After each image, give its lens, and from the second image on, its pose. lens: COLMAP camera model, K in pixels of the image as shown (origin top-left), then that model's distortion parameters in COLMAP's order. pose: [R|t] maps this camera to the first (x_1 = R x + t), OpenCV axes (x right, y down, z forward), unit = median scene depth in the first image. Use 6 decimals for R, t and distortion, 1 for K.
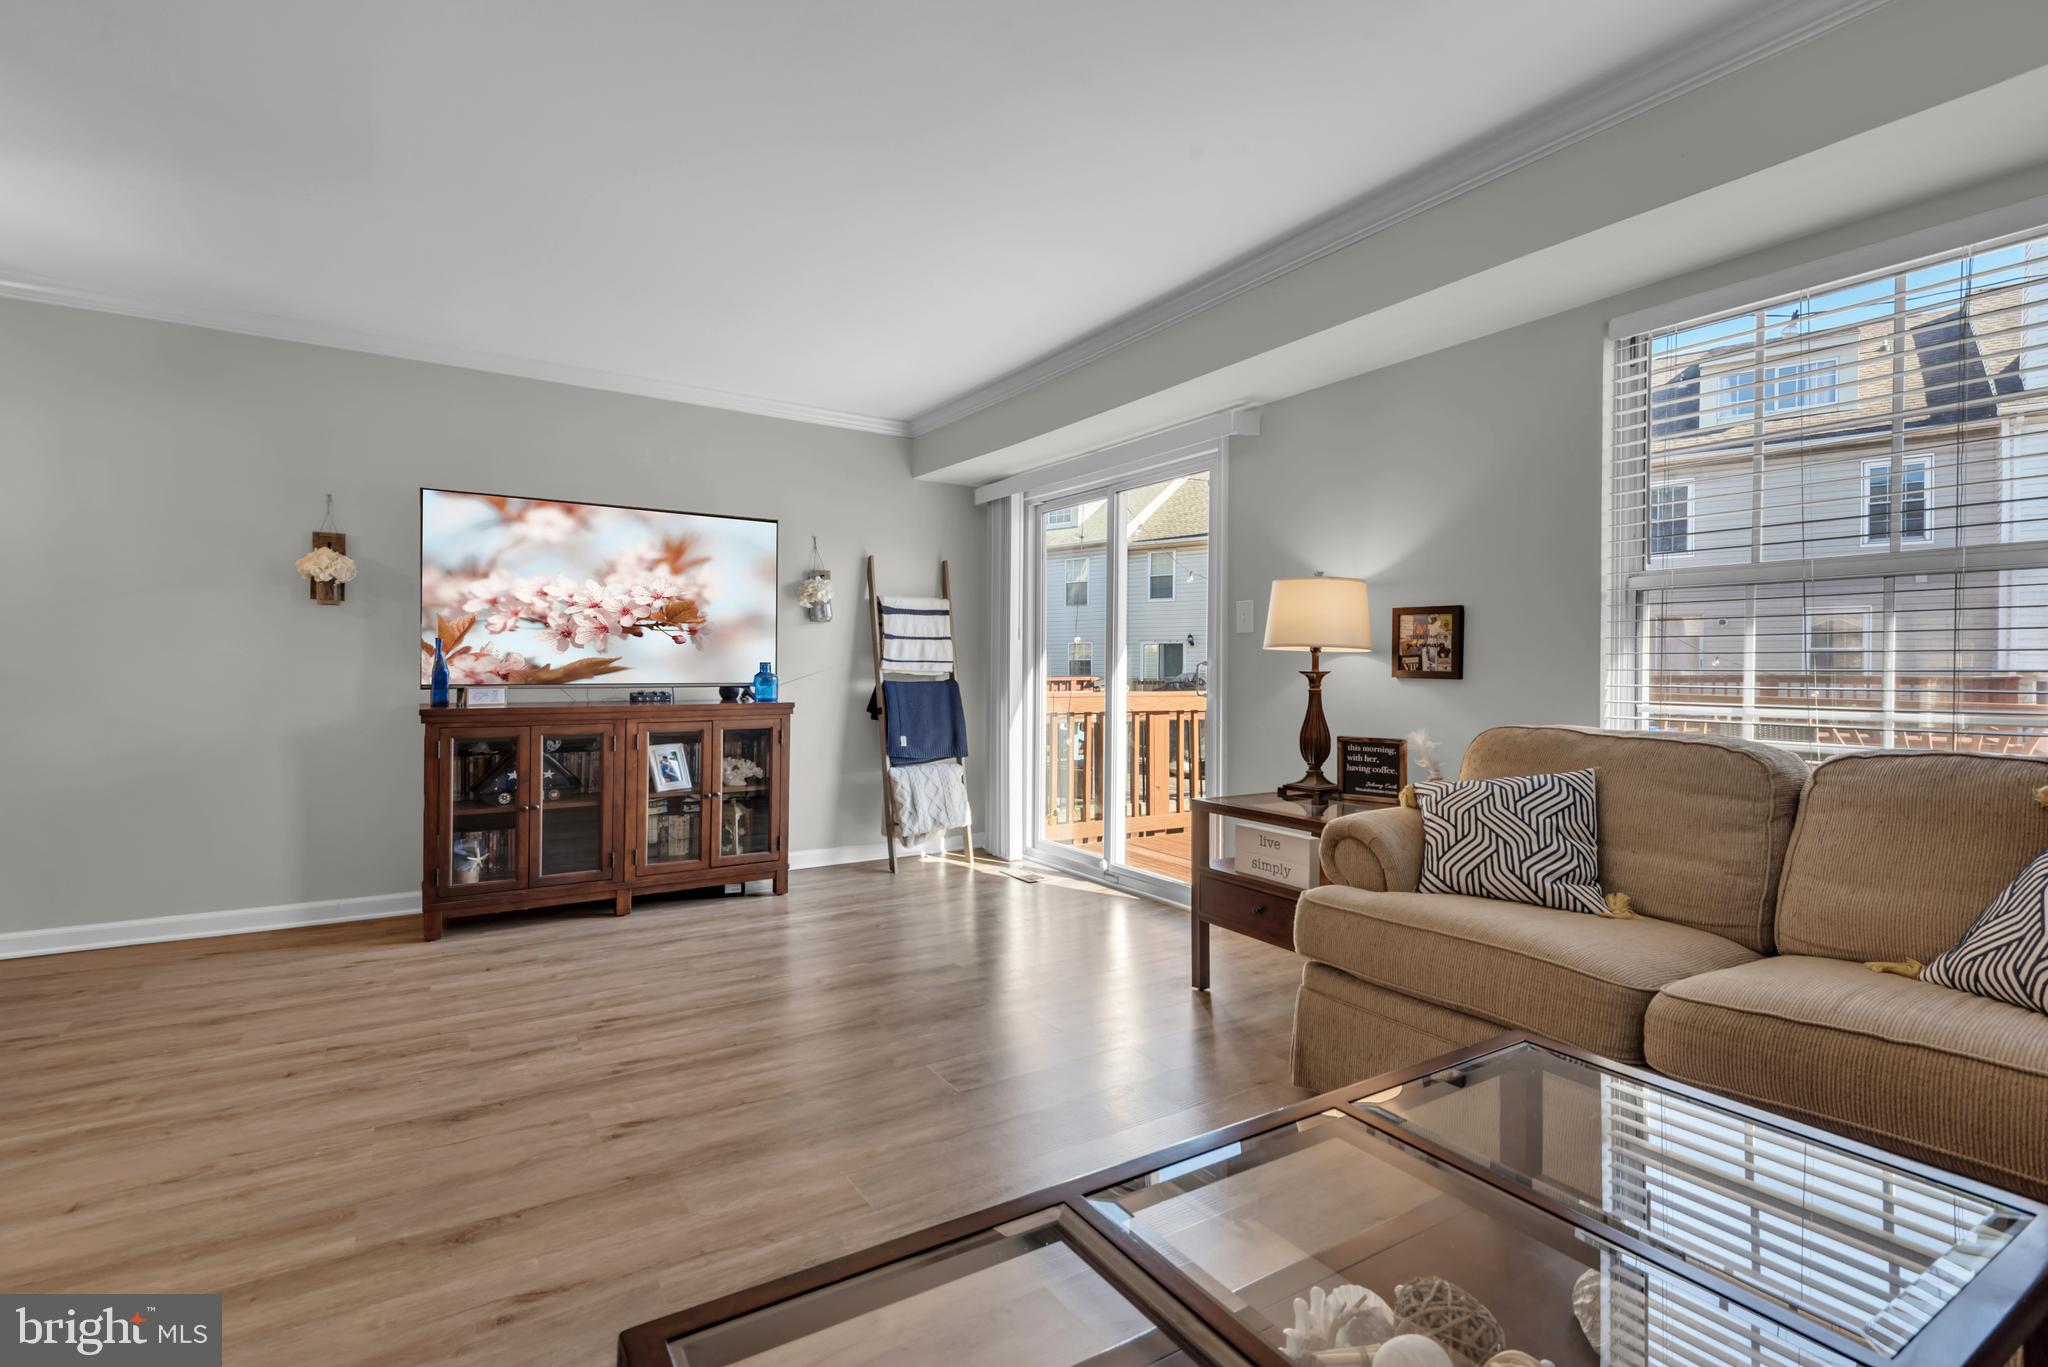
lens RADIAL K [[915.1, 0, 1024.0], [0, 915.1, 683.5], [0, 0, 1]] dist [0.000068, -0.000437]
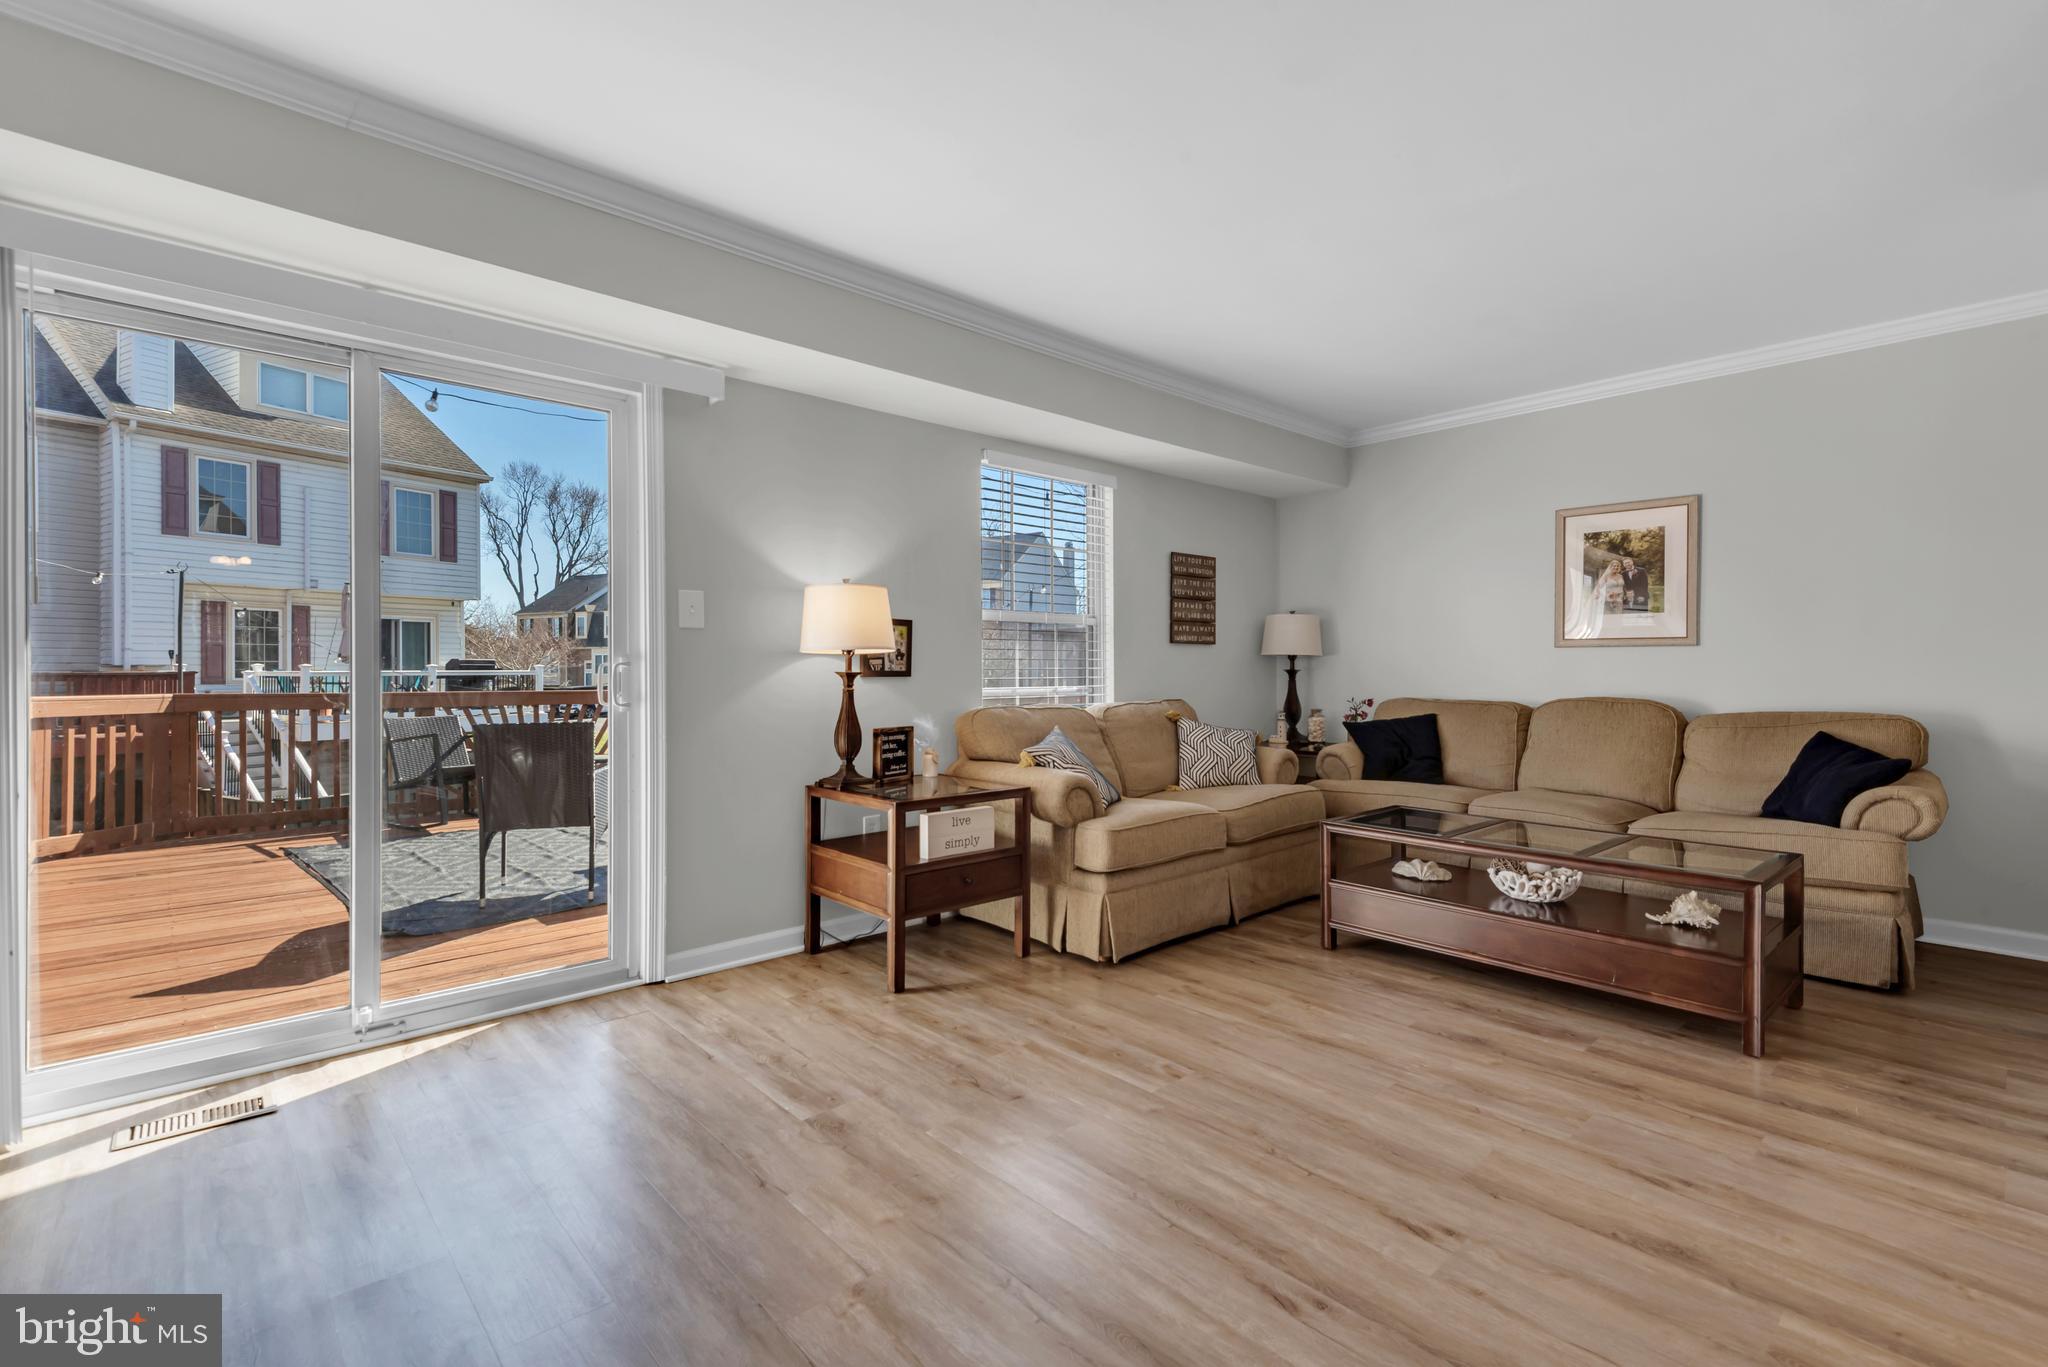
lens RADIAL K [[934.4, 0, 1003.6], [0, 934.4, 672.1], [0, 0, 1]] dist [0.042128, -0.027534]
pose [[-0.145804, -0.012903, 0.989229, -0.688364], [0.007449, 0.999872, 0.014140, -0.023880], [-0.989286, 0.009430, -0.145689, 0.843847]]
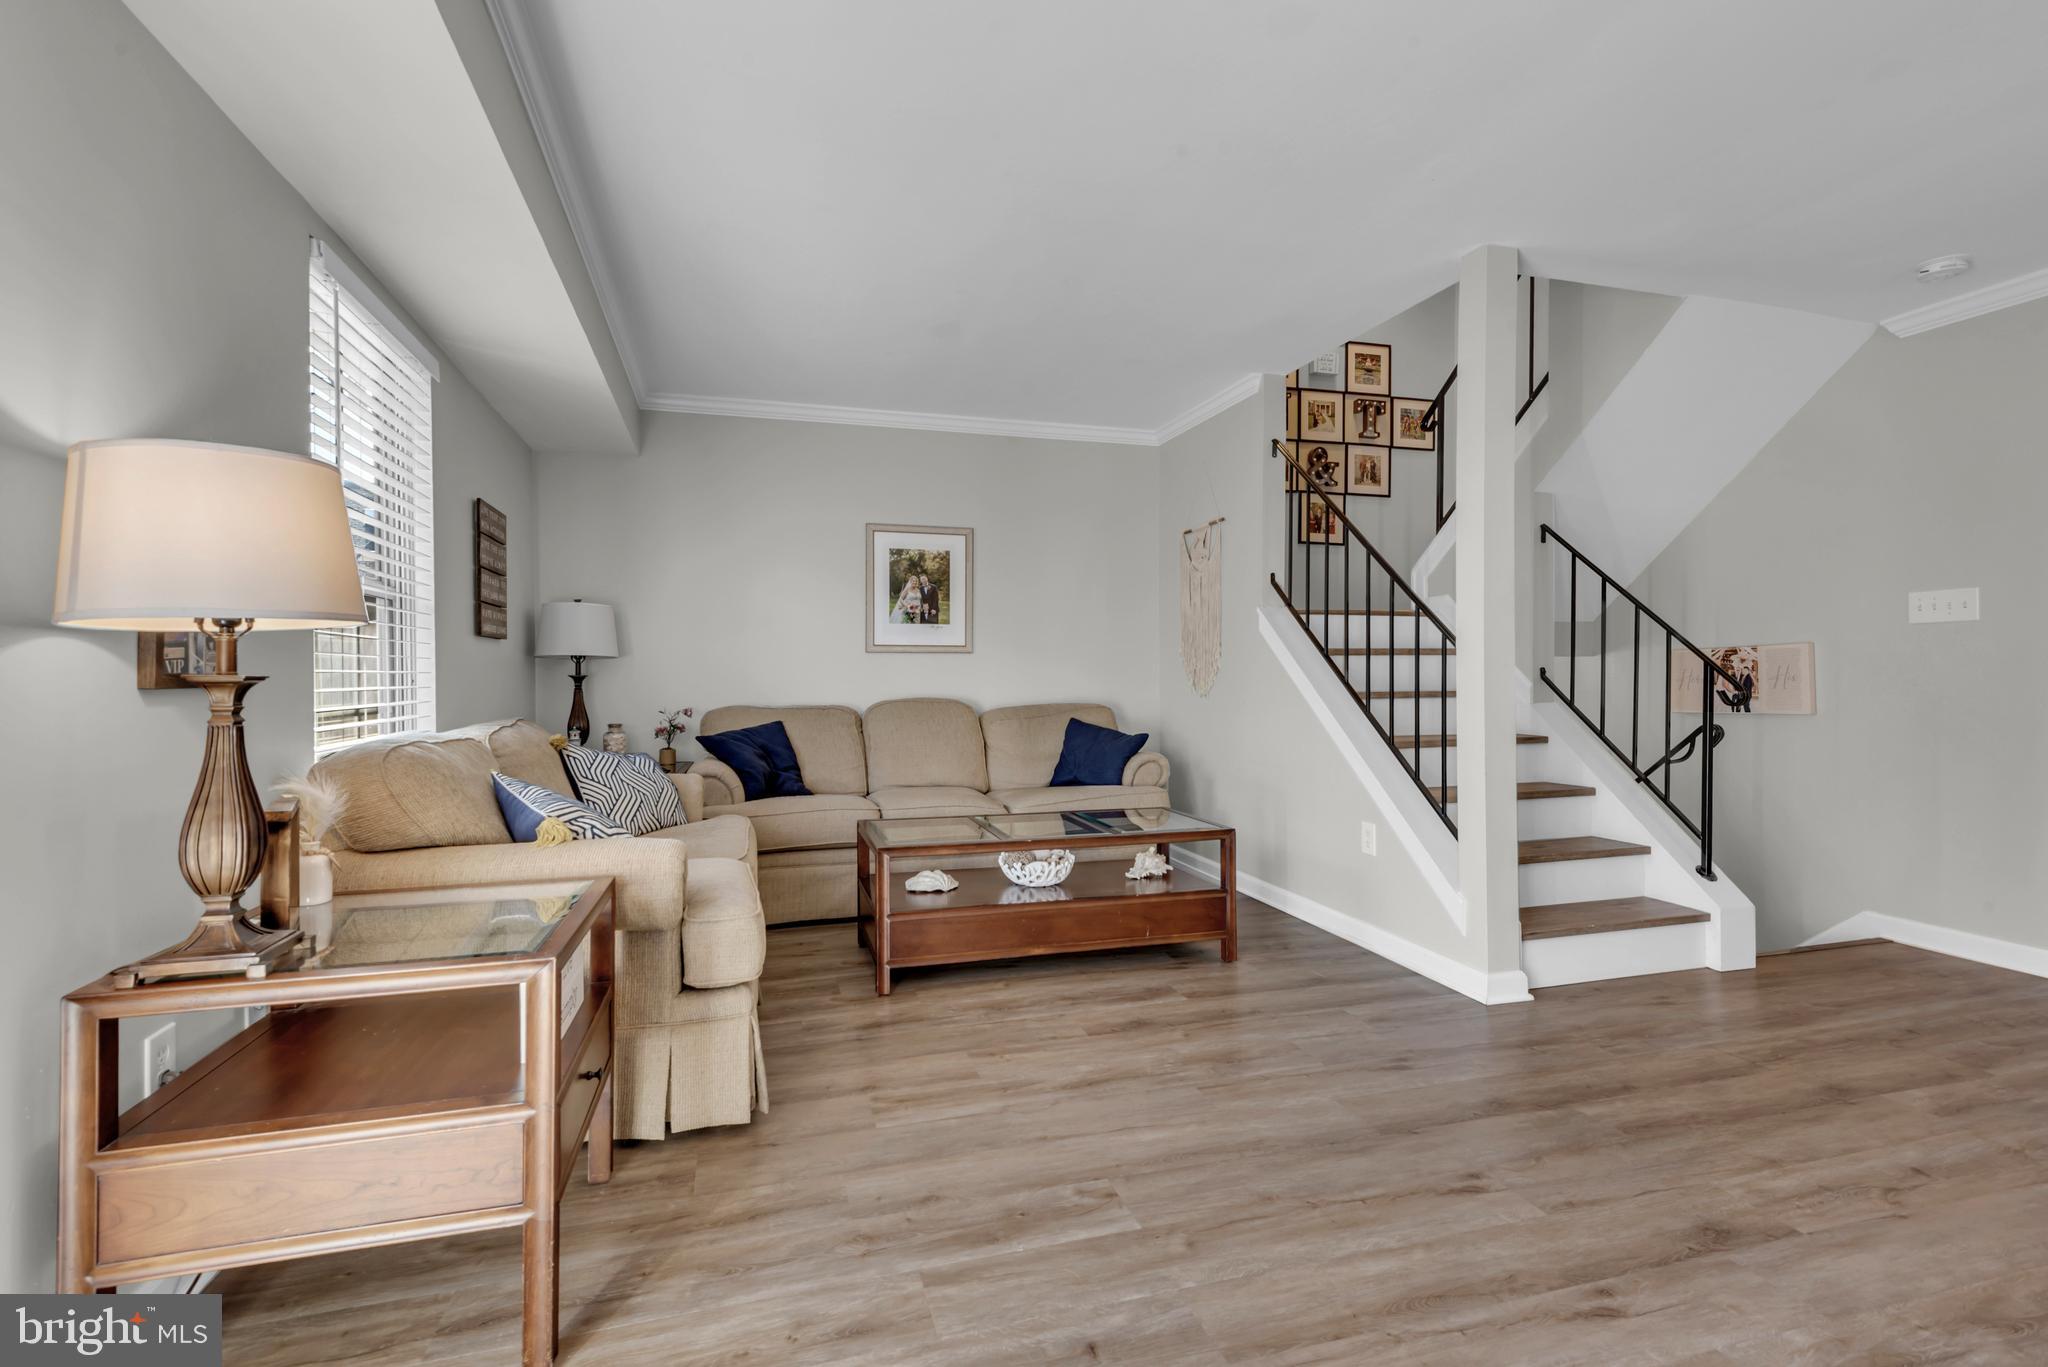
lens RADIAL K [[939.3, 0, 1026.8], [0, 939.3, 668.6], [0, 0, 1]] dist [0.034125, -0.015929]
pose [[-0.959705, -0.003625, 0.280988, -0.151562], [-0.001585, 0.999971, 0.007486, -0.020866], [-0.281006, 0.006739, -0.959682, 1.139615]]
